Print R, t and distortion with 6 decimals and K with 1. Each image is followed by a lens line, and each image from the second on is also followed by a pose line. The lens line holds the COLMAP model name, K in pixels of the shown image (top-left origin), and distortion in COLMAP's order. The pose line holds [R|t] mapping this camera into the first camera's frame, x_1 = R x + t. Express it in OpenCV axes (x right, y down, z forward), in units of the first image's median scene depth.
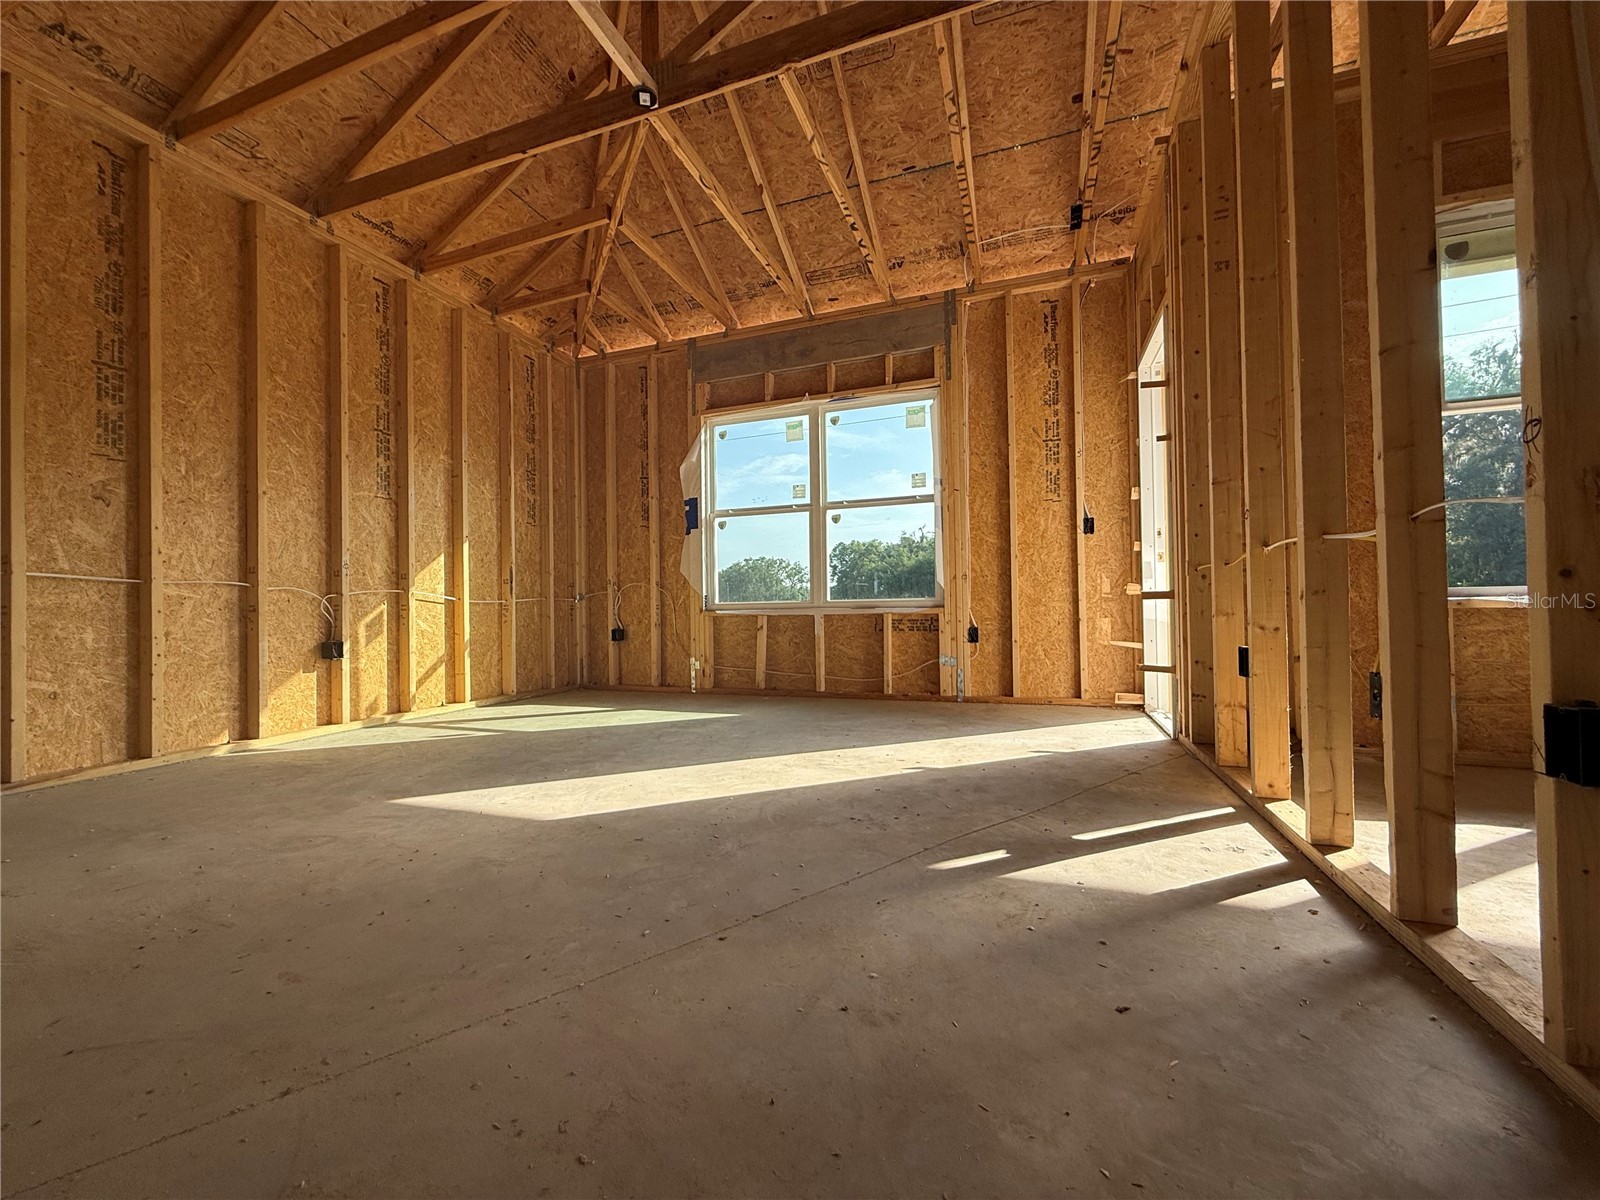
lens RADIAL K [[637.7, 0, 796.7], [0, 637.7, 602.2], [0, 0, 1]] dist [-0.000227, 0.000034]
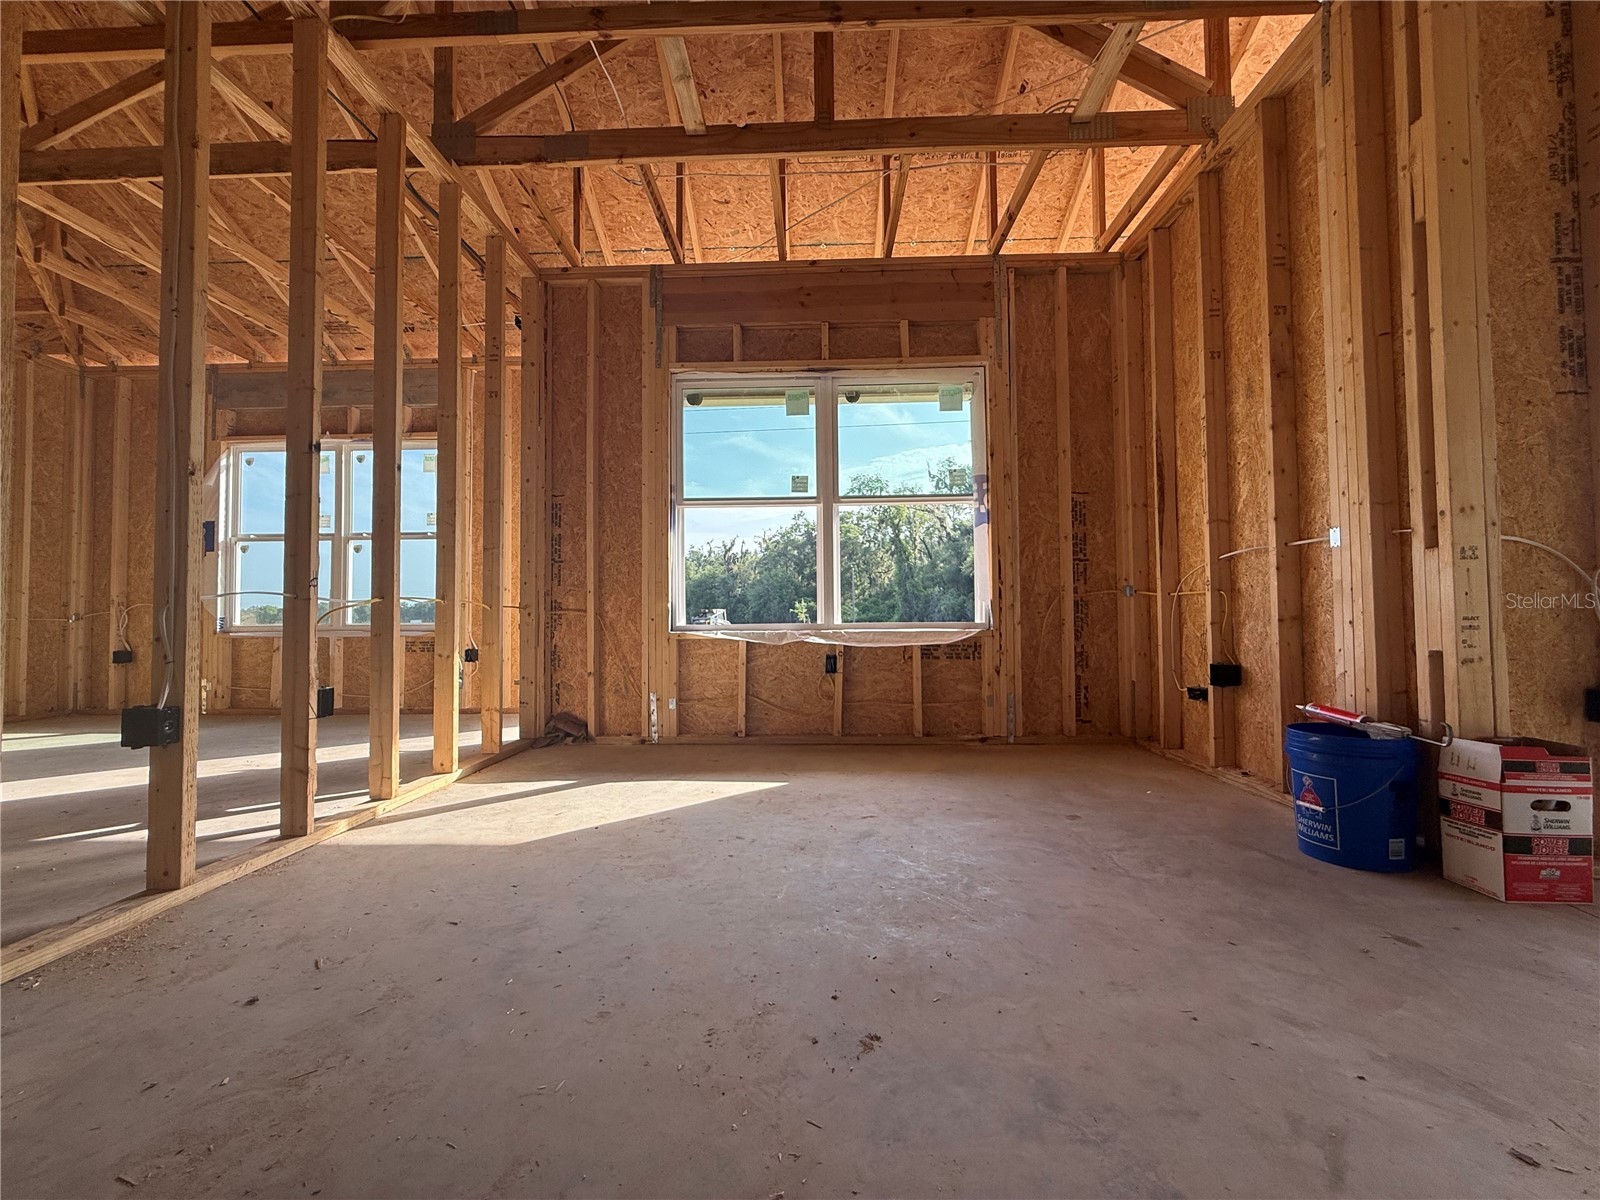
lens RADIAL K [[637.7, 0, 796.7], [0, 637.7, 601.4], [0, 0, 1]] dist [-0.000227, 0.000034]
pose [[0.950653, 0.016442, 0.309820, 0.457844], [-0.010051, 0.999703, -0.022212, -0.025702], [-0.310093, 0.018002, 0.950536, -0.276472]]
